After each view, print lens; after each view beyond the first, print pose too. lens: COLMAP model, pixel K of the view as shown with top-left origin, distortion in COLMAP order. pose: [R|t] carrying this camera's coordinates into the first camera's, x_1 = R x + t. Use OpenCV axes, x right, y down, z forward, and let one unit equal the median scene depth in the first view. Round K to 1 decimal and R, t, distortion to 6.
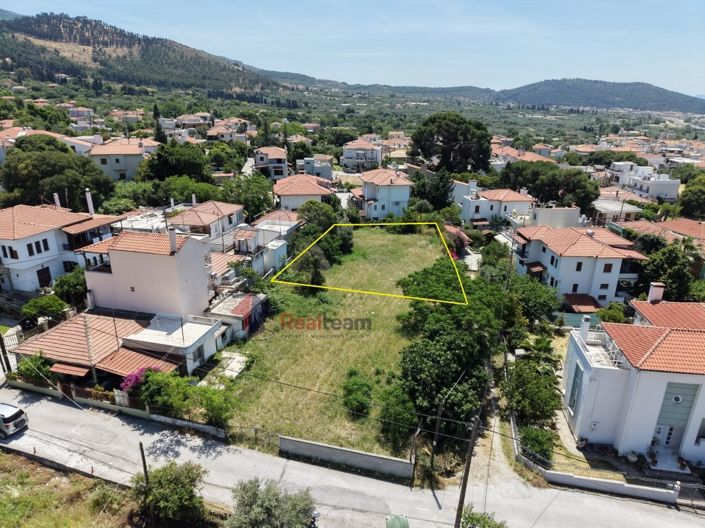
lens RADIAL K [[470.8, 0, 351.6], [0, 470.8, 265.9], [0, 0, 1]] dist [0.025690, -0.024558]
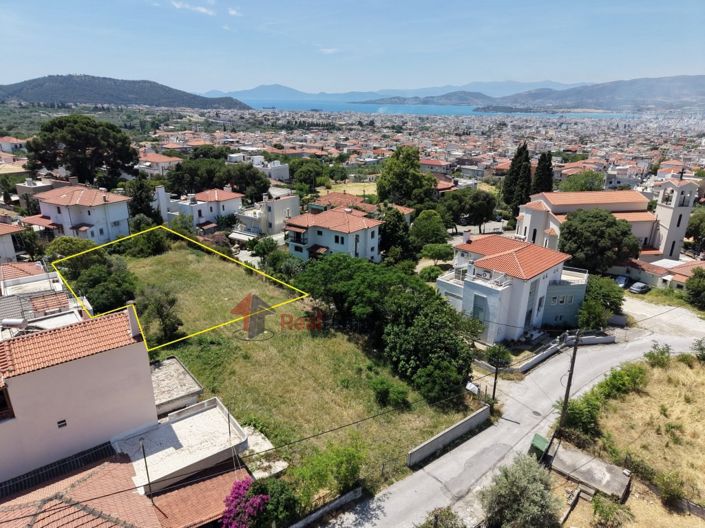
lens RADIAL K [[470.8, 0, 351.6], [0, 470.8, 265.9], [0, 0, 1]] dist [0.025690, -0.024558]
pose [[0.613455, -0.267574, 0.743019, -0.302746], [0.263216, 0.956331, 0.127073, -0.059561], [-0.744574, 0.117621, 0.657096, 0.141885]]
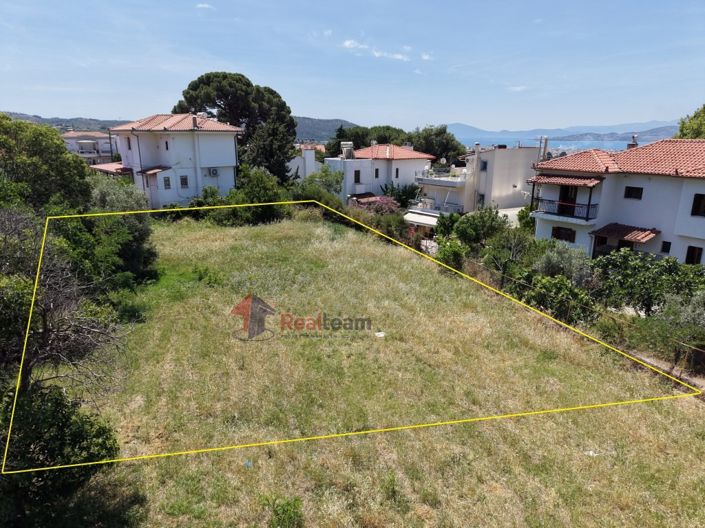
lens RADIAL K [[470.8, 0, 351.6], [0, 470.8, 265.9], [0, 0, 1]] dist [0.025690, -0.024558]
pose [[0.851713, -0.147727, 0.502755, -0.038930], [0.183961, 0.982667, -0.022905, -0.003671], [-0.490656, 0.111995, 0.864126, 0.542584]]
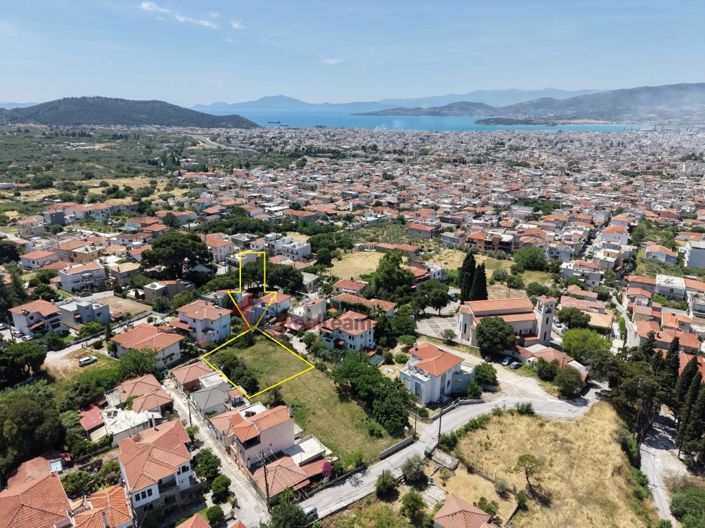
lens RADIAL K [[470.8, 0, 351.6], [0, 470.8, 265.9], [0, 0, 1]] dist [0.025690, -0.024558]
pose [[0.618650, -0.259785, 0.741474, -0.731364], [0.272388, 0.956138, 0.107727, -0.377791], [-0.736937, 0.135323, 0.662277, -0.318451]]
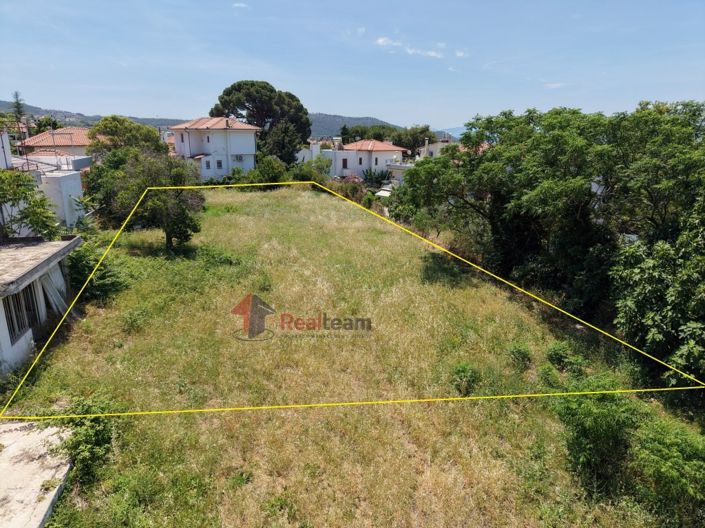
lens RADIAL K [[470.8, 0, 351.6], [0, 470.8, 265.9], [0, 0, 1]] dist [0.025690, -0.024558]
pose [[0.883173, -0.132108, 0.450059, -0.089983], [0.162561, 0.986257, -0.029501, 0.068773], [-0.439977, 0.099216, 0.892511, 0.342118]]
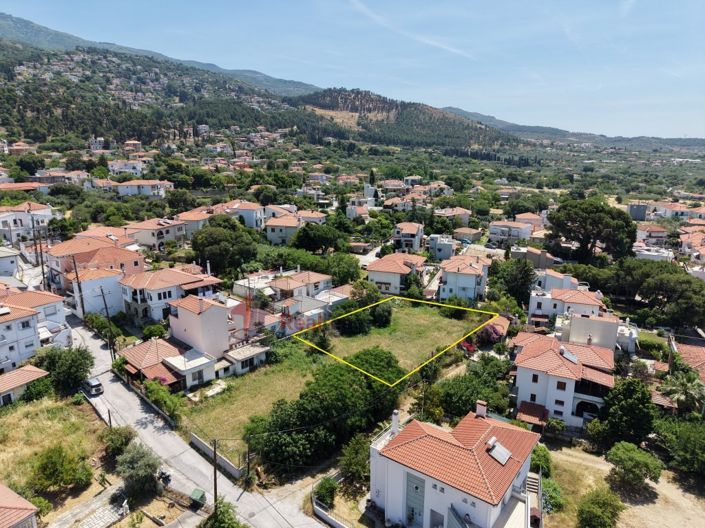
lens RADIAL K [[469.2, 0, 352.1], [0, 469.2, 271.8], [0, 0, 1]] dist [0.033144, -0.042623]
pose [[0.877725, 0.116575, -0.464768, 0.387268], [-0.156969, 0.986386, -0.049031, -0.079396], [0.452725, 0.115990, 0.884074, -0.112282]]
